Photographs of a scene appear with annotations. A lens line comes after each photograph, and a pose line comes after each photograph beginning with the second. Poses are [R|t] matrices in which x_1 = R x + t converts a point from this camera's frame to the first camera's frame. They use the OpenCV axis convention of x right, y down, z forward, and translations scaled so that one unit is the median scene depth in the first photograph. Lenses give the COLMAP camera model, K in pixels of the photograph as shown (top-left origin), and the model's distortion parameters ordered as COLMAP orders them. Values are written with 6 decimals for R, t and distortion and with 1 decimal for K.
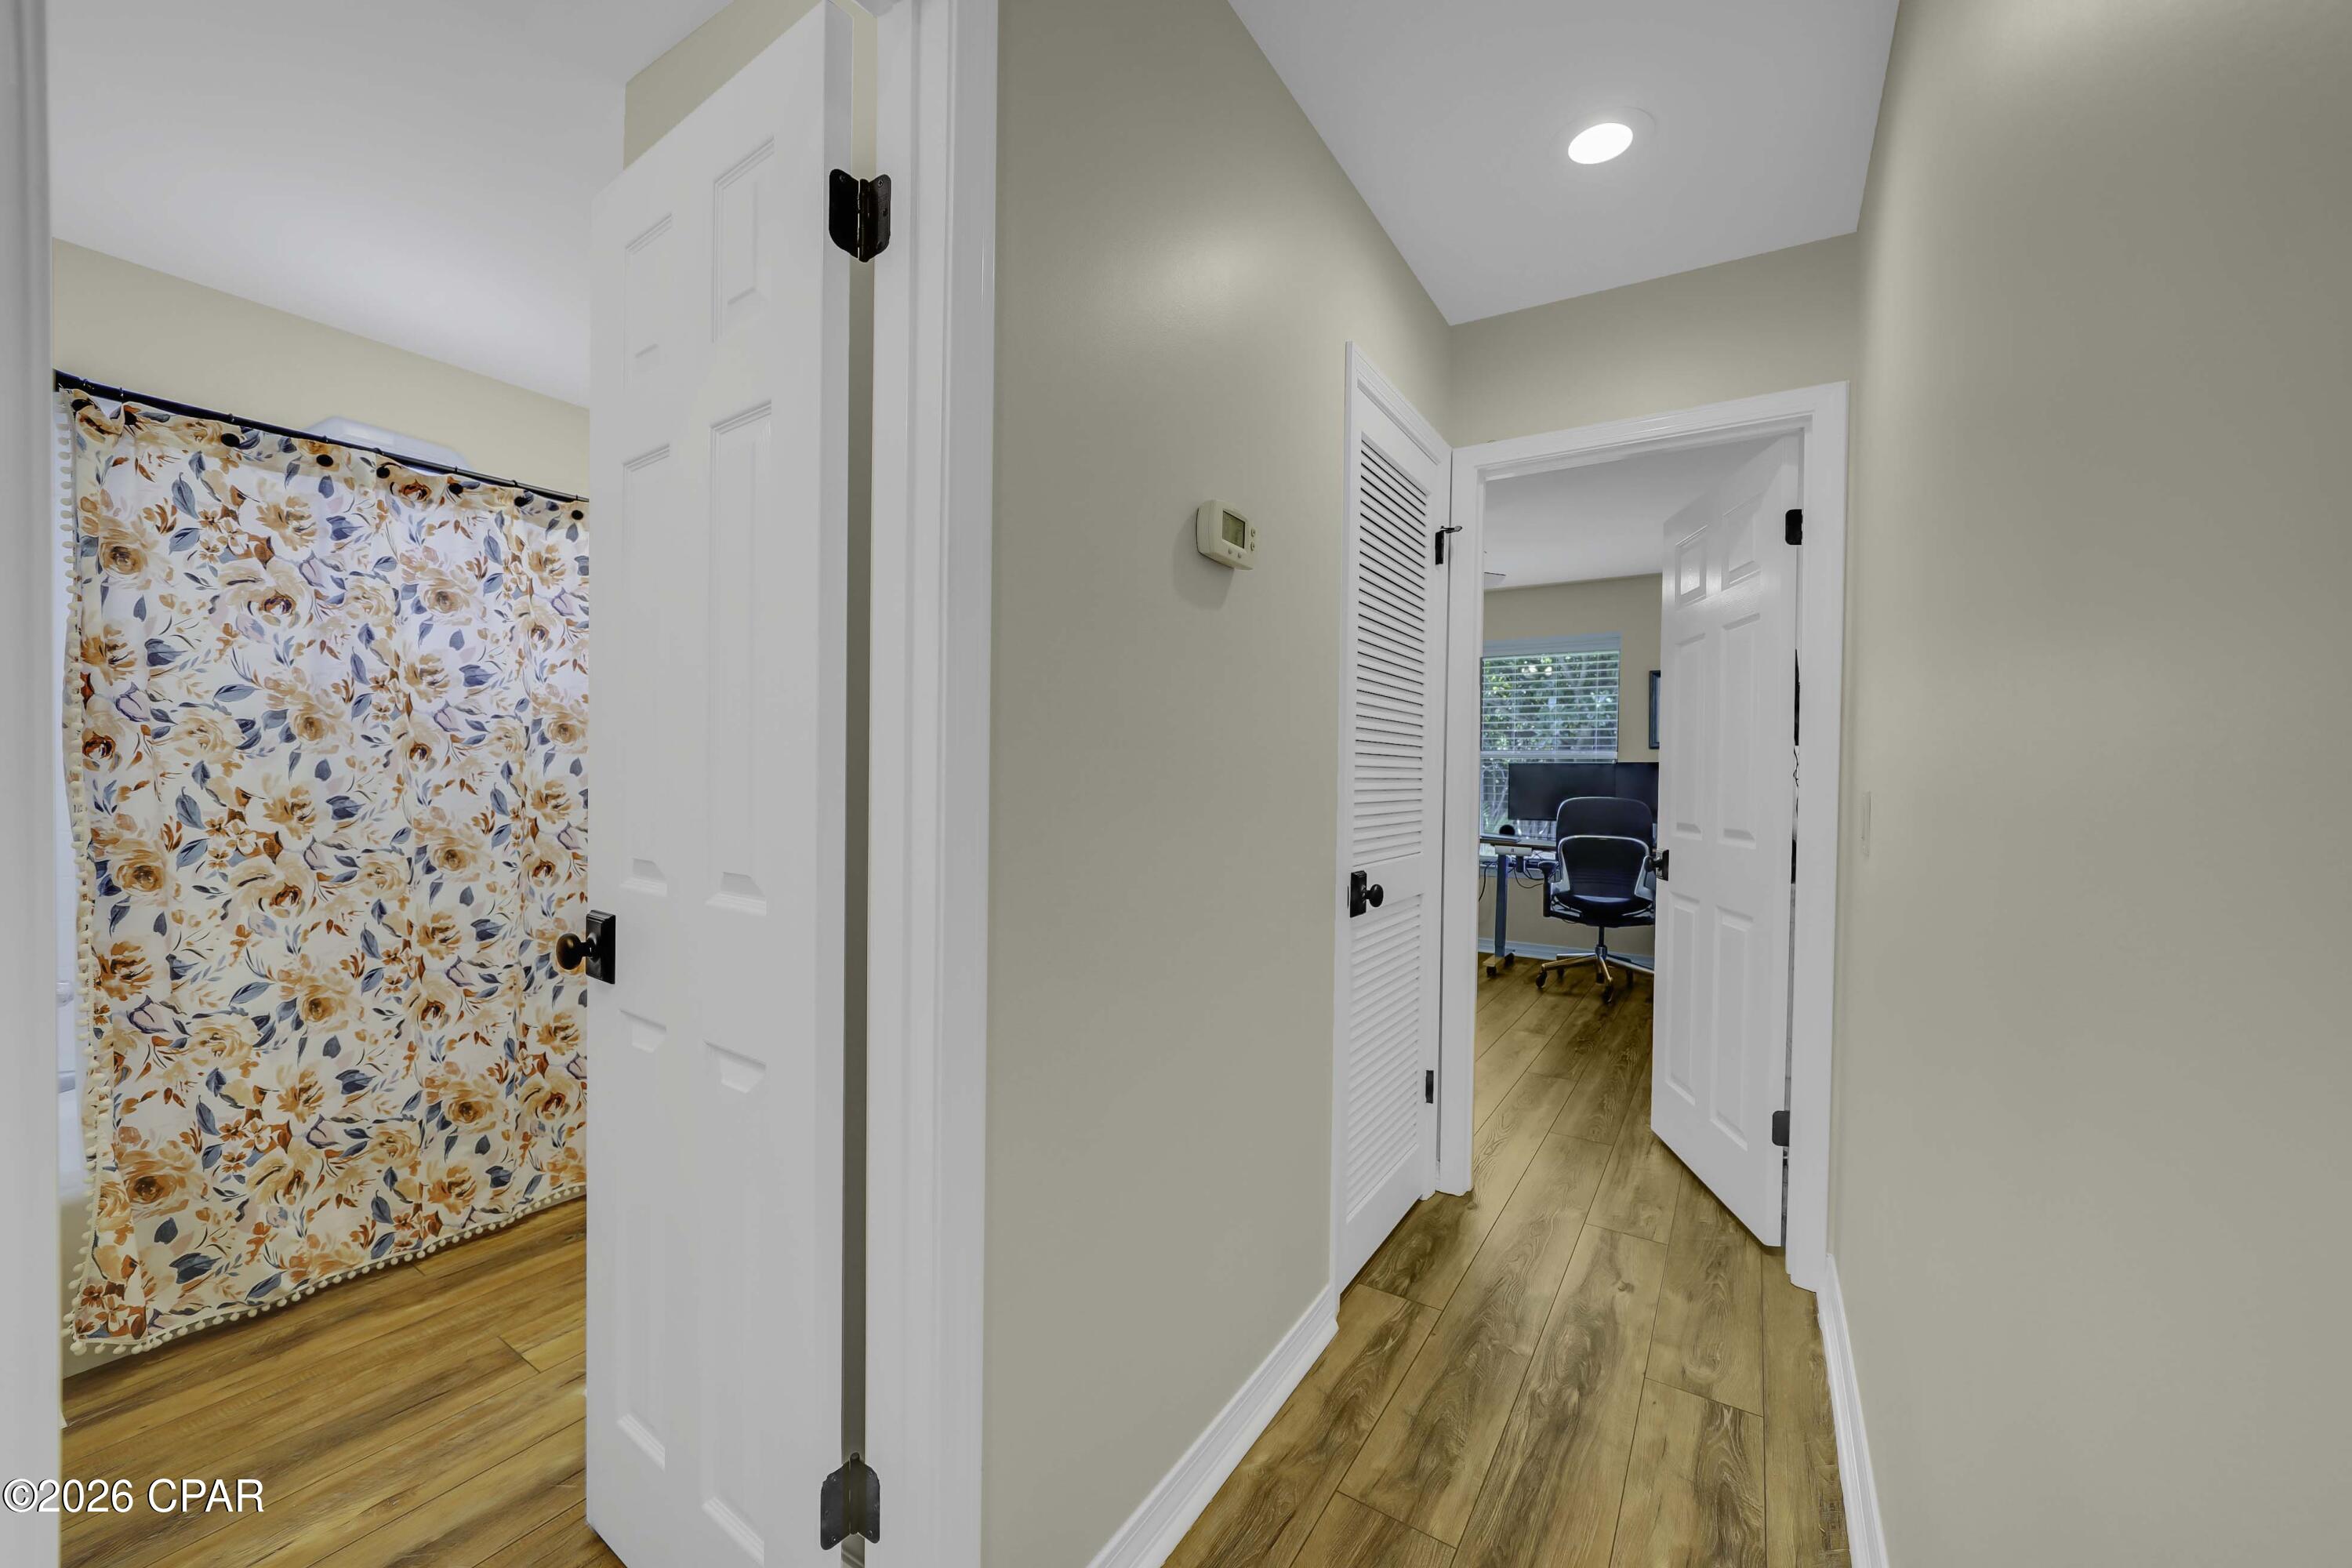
lens RADIAL K [[849.1, 0, 1179.6], [0, 849.1, 781.3], [0, 0, 1]] dist [-0.012047, 0.000018]
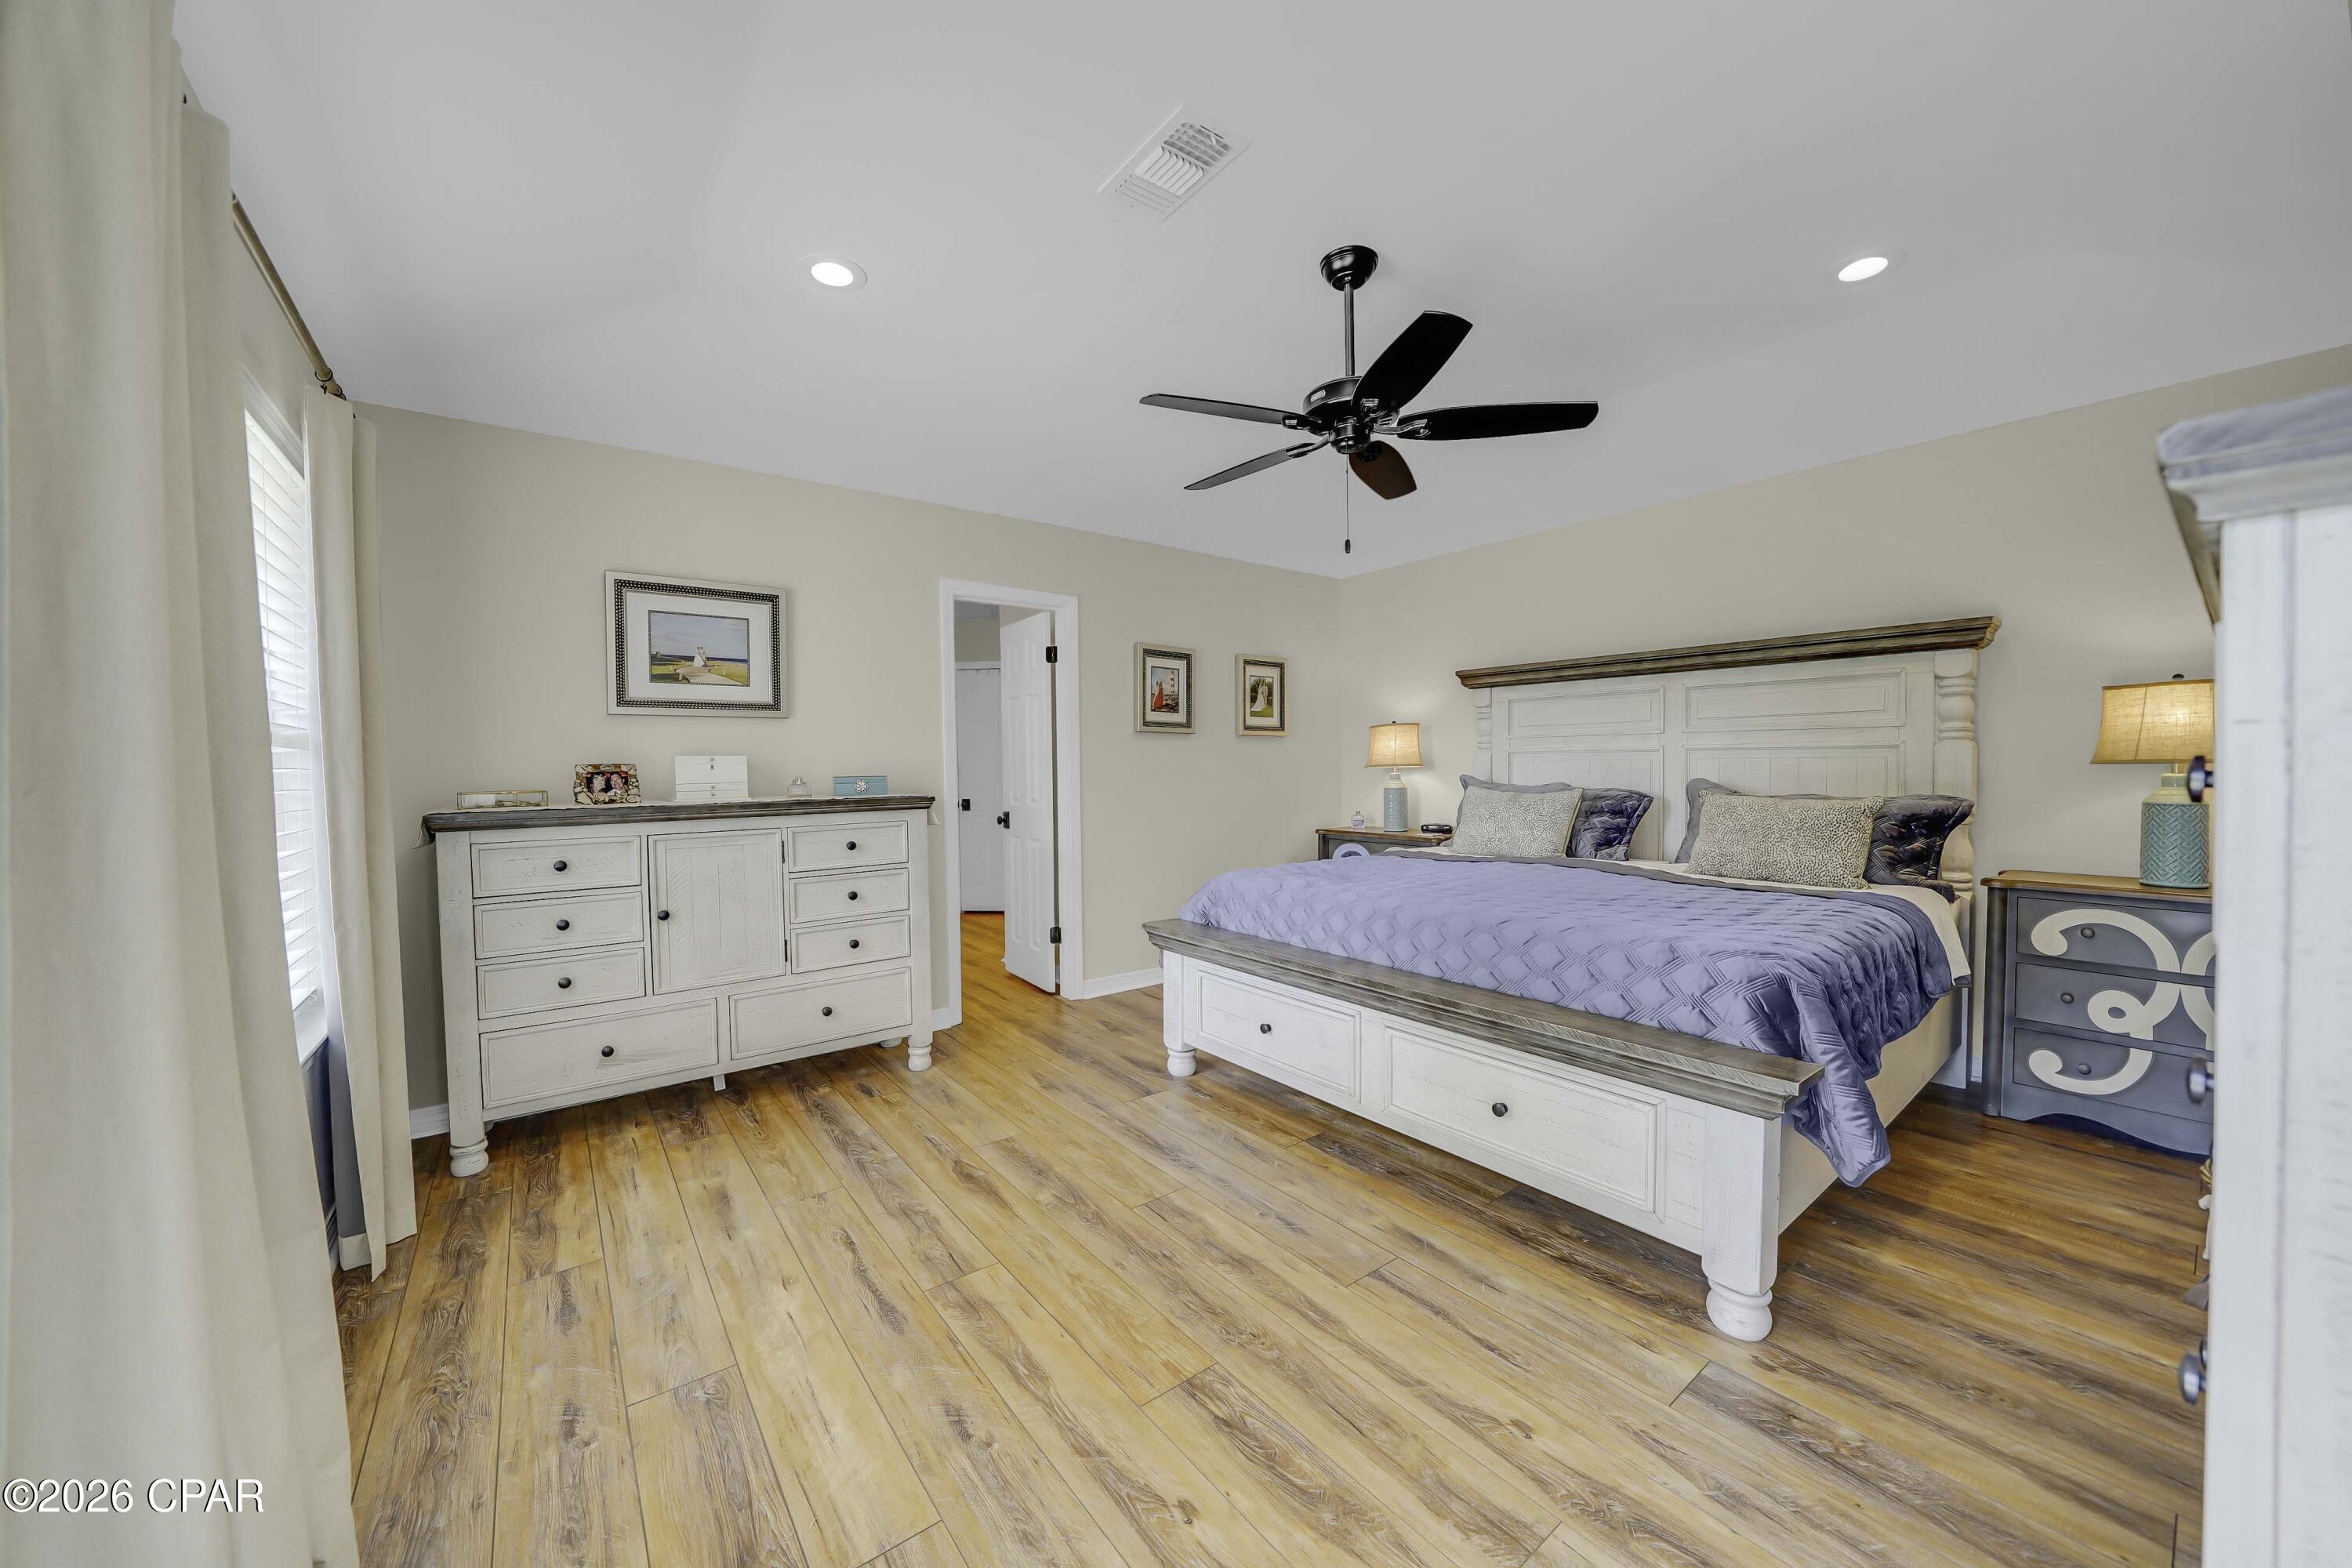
lens RADIAL K [[849.1, 0, 1183.7], [0, 849.1, 791.4], [0, 0, 1]] dist [-0.012047, 0.000018]
pose [[0.944156, -0.003061, -0.329485, 1.630664], [0.010976, 0.999694, 0.022162, -0.032193], [0.329316, -0.024541, 0.943901, -2.844921]]
